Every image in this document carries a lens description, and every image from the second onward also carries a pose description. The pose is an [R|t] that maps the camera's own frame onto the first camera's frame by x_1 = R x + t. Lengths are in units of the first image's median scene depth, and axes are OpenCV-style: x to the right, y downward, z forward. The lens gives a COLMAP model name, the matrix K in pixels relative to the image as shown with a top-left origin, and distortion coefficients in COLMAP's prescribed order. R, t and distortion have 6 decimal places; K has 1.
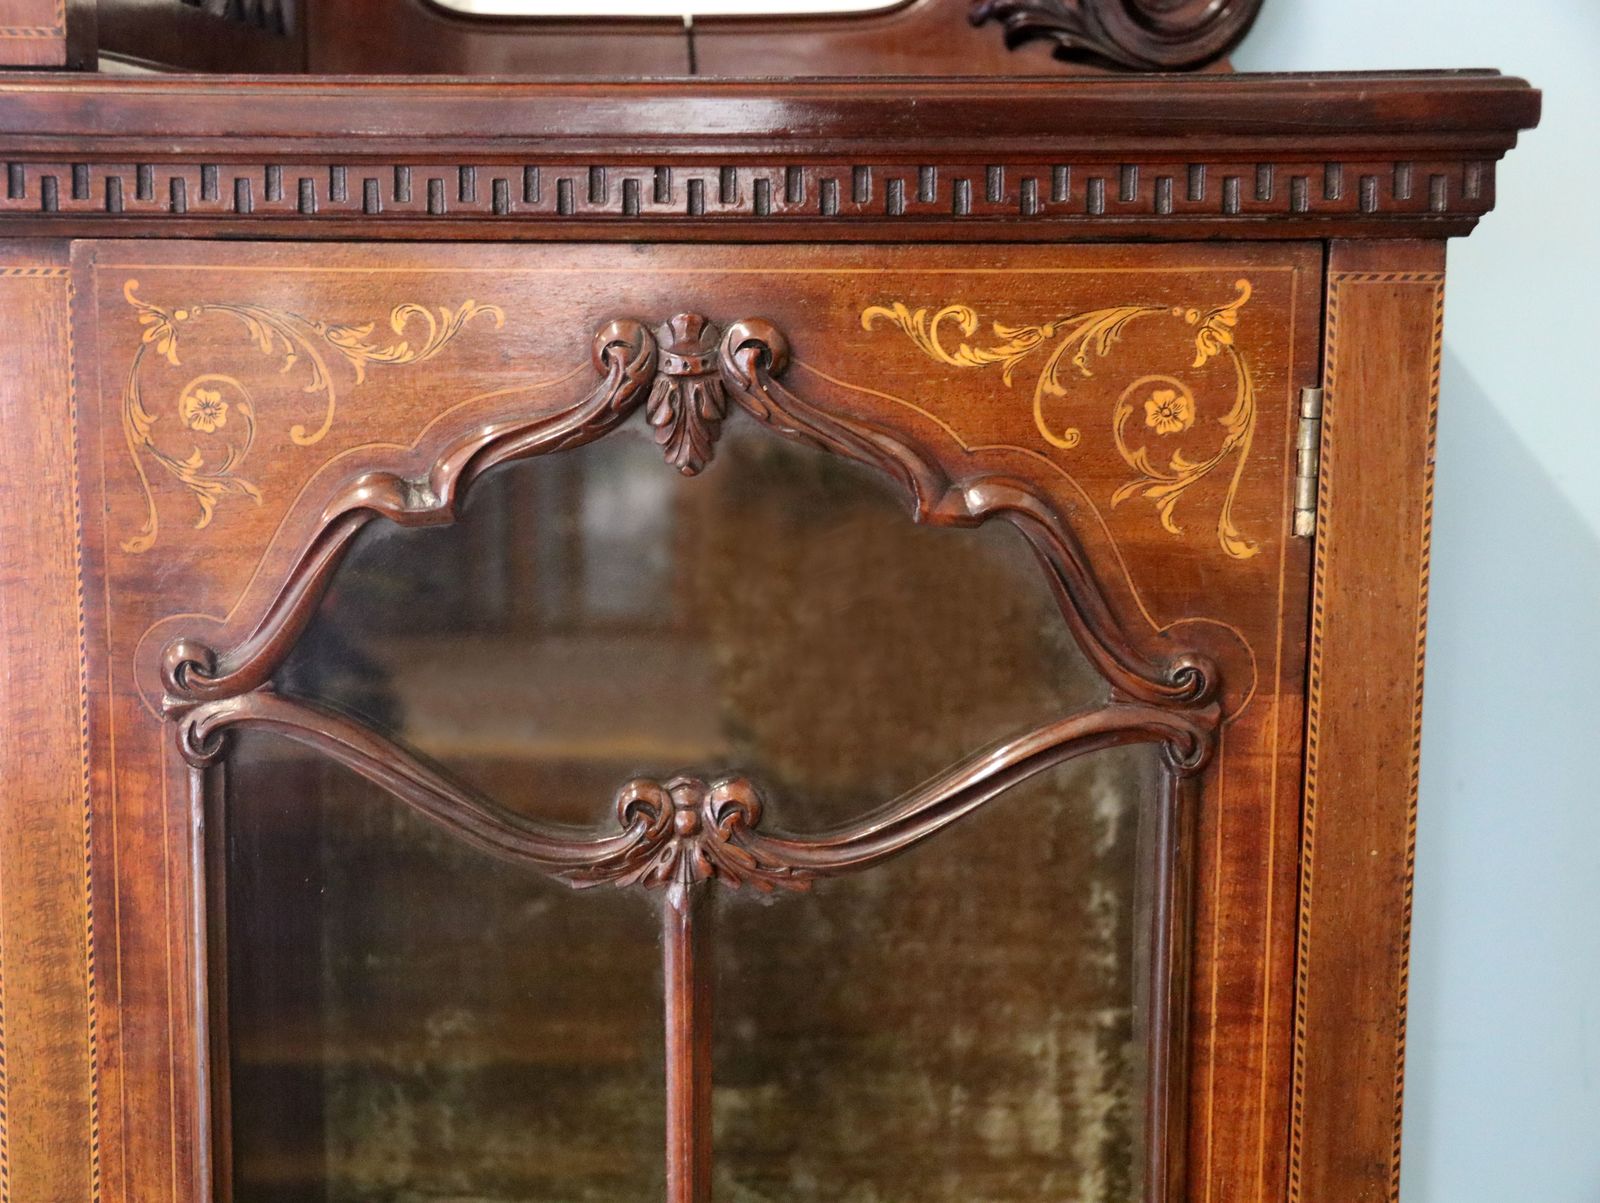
lens RADIAL K [[2490.3, 0, 740.3], [0, 2490.3, 603.8], [0, 0, 1]] dist [0.040901, 0.134564]
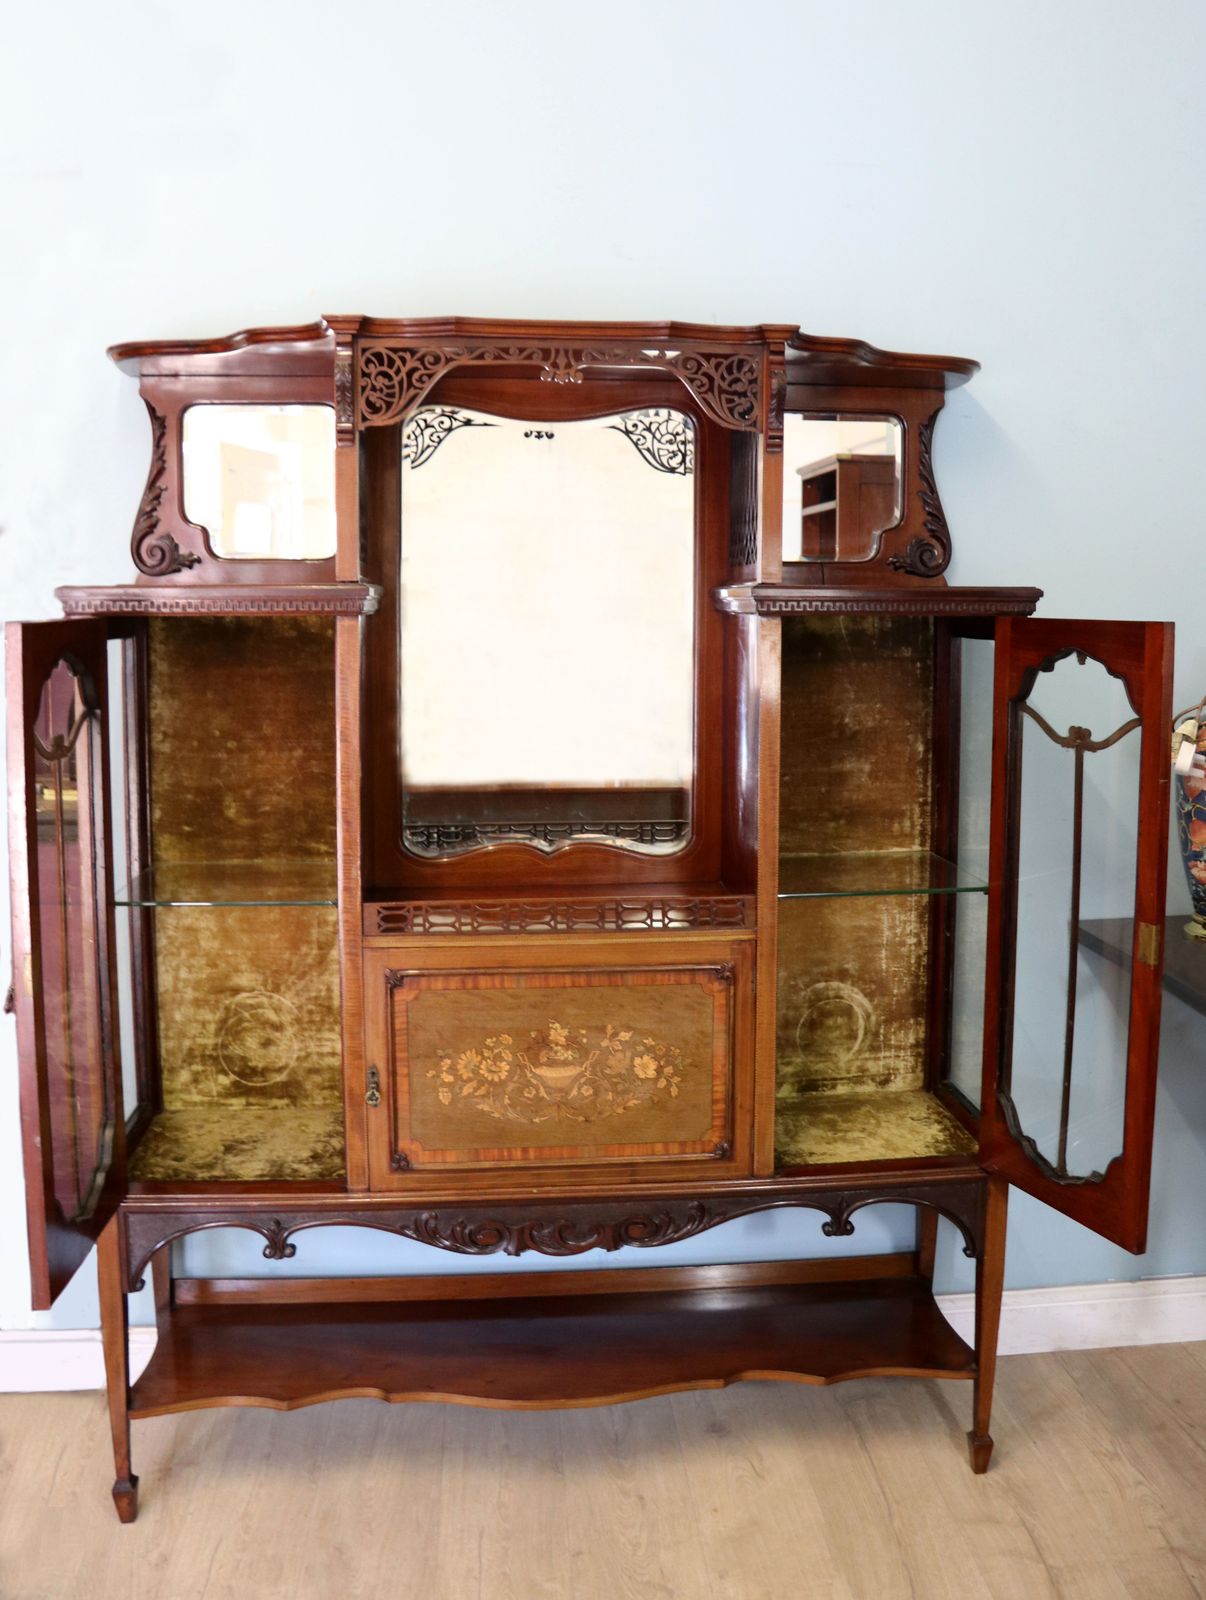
lens RADIAL K [[1378.3, 0, 607.3], [0, 1378.3, 685.9], [0, 0, 1]] dist [-0.177707, 0.085635]
pose [[0.986823, -0.012915, 0.161289, -1.100029], [0.027059, 0.995944, -0.085805, 0.235869], [-0.159527, 0.089039, 0.983170, -1.756485]]
